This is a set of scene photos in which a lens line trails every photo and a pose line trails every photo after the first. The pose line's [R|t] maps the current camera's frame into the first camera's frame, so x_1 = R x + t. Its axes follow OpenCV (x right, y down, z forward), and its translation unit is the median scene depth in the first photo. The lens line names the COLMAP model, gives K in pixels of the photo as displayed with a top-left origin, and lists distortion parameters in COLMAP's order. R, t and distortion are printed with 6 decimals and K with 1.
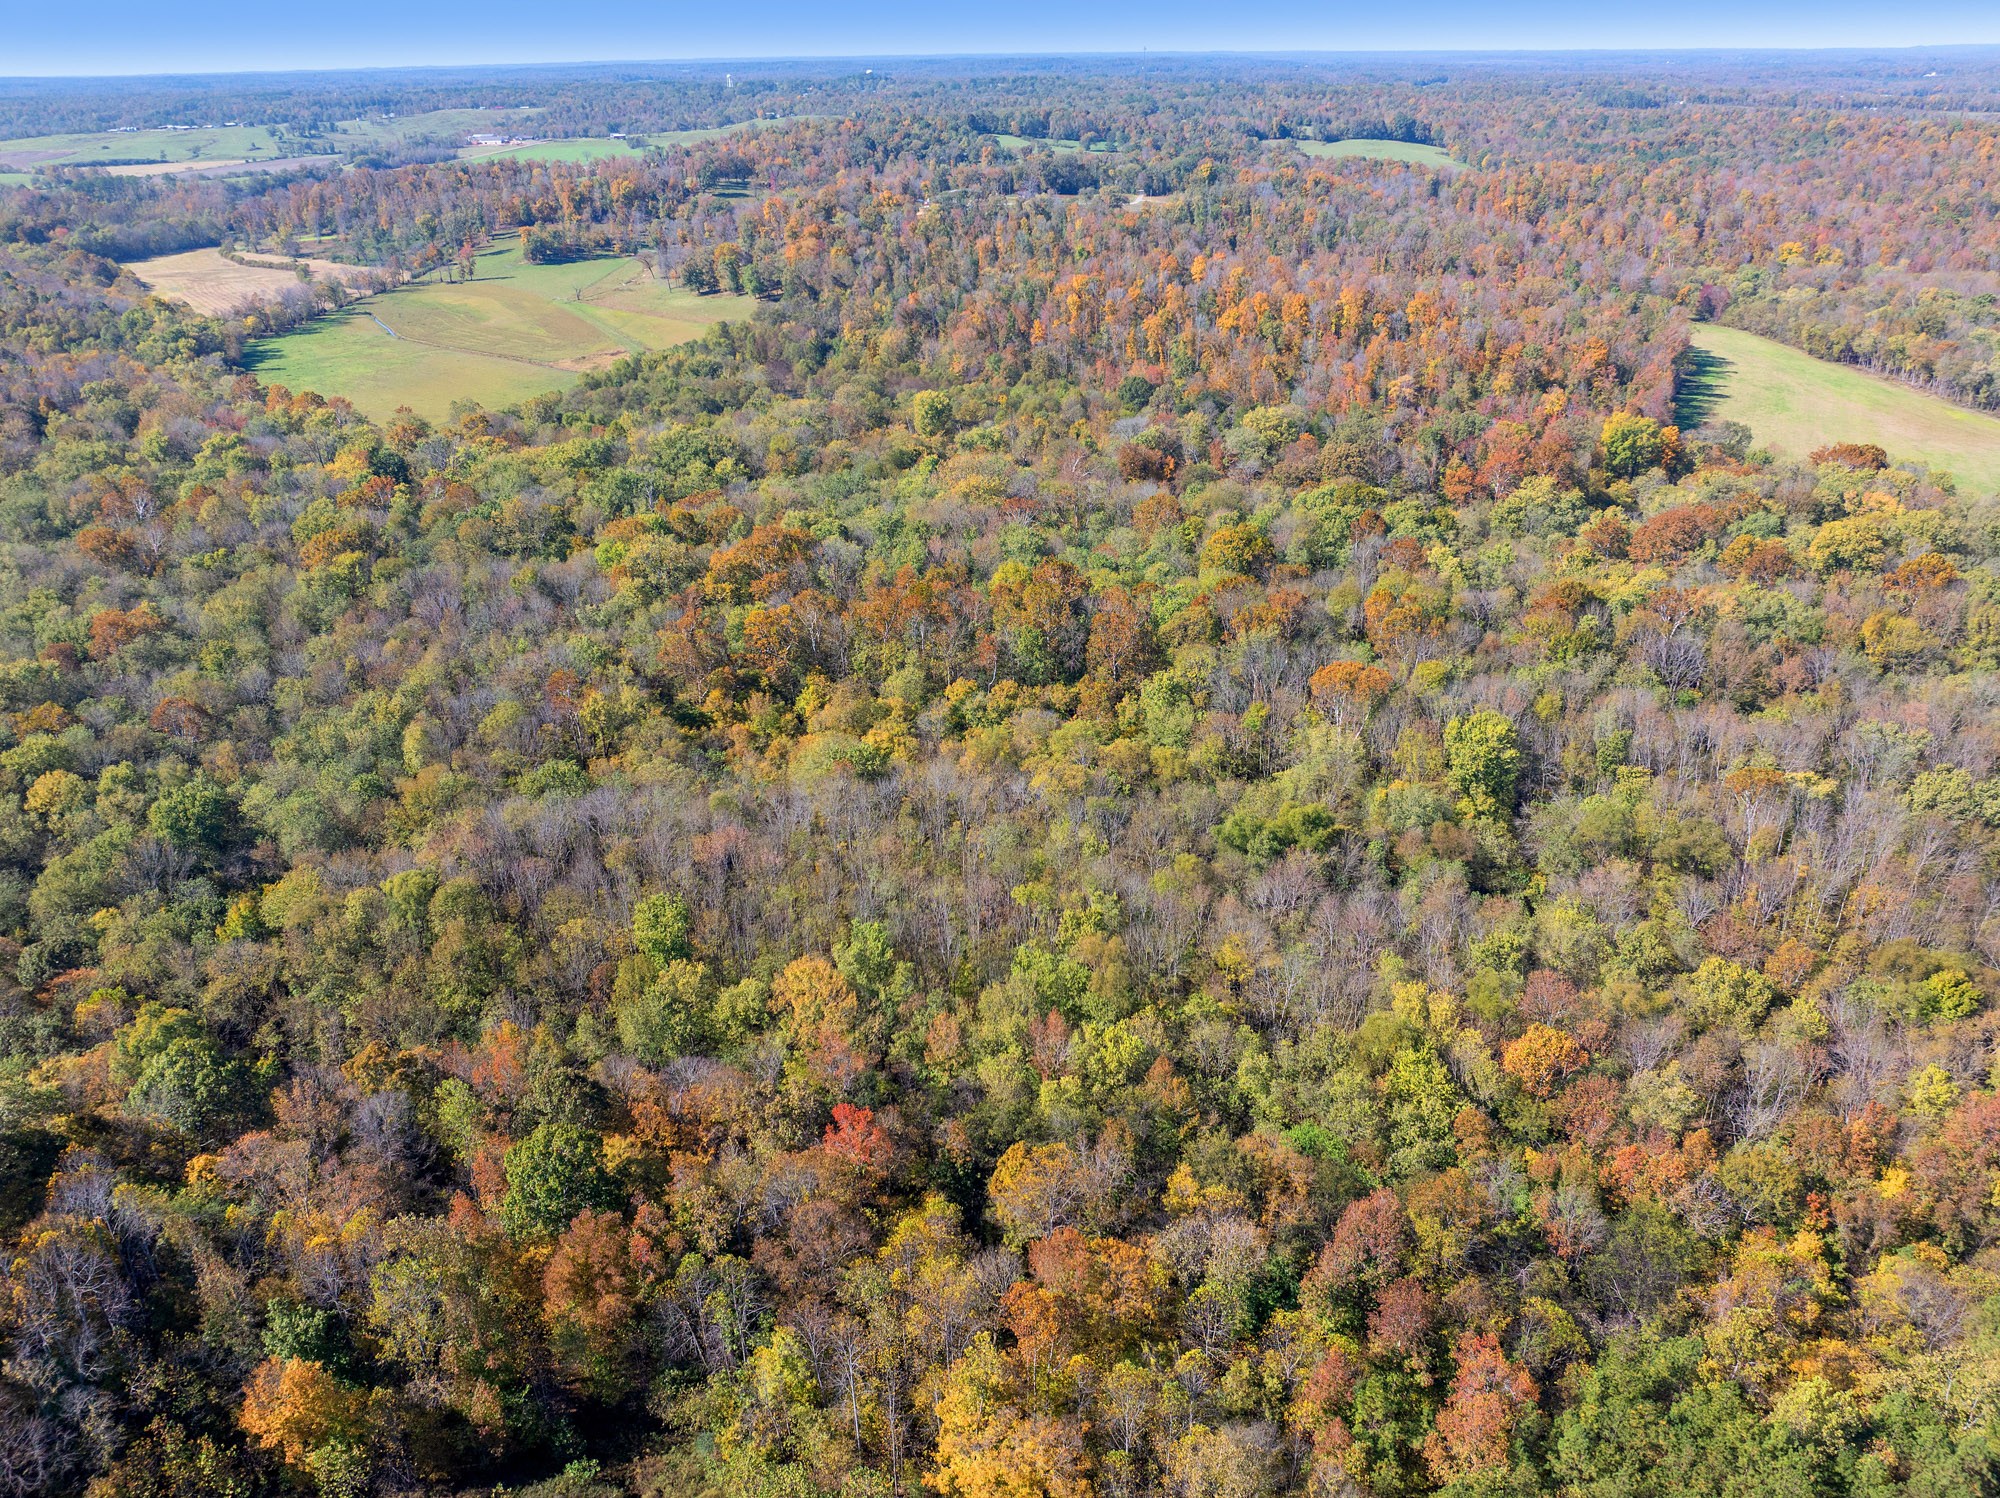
lens RADIAL K [[1405.1, 0, 1007.0], [0, 1405.1, 753.0], [0, 0, 1]] dist [-0.053014, 0.027707]
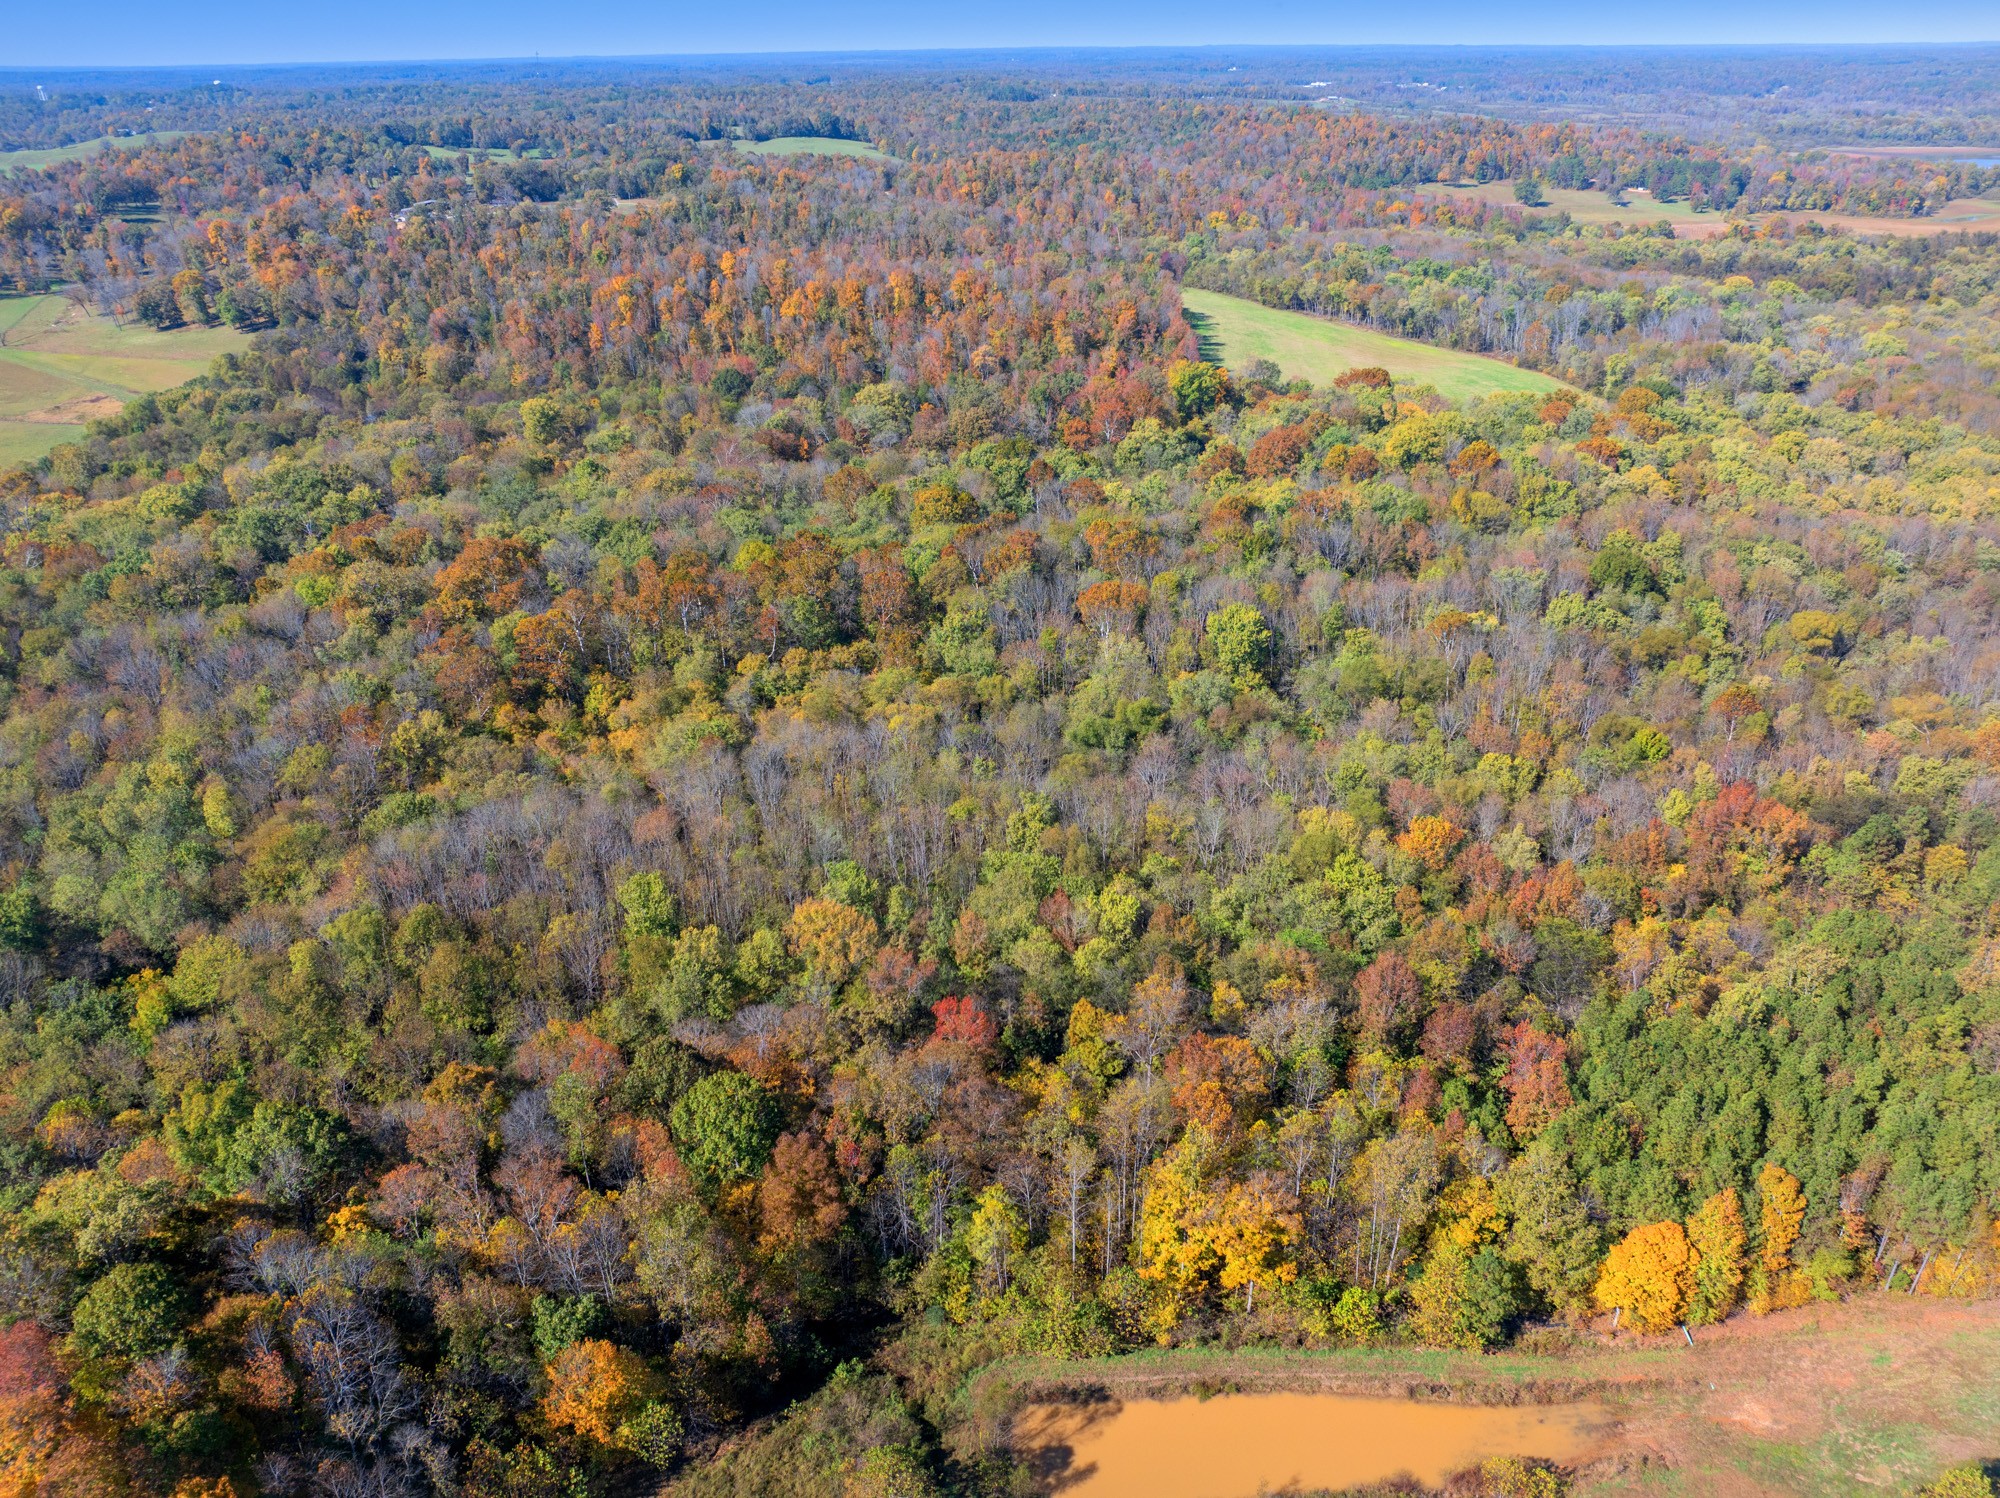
lens RADIAL K [[1405.1, 0, 1004.9], [0, 1405.1, 747.9], [0, 0, 1]] dist [-0.053014, 0.027707]
pose [[0.919108, -0.174720, 0.353148, -0.165197], [0.176357, 0.983933, 0.027814, 0.013622], [-0.352333, 0.036716, 0.935154, -0.020210]]
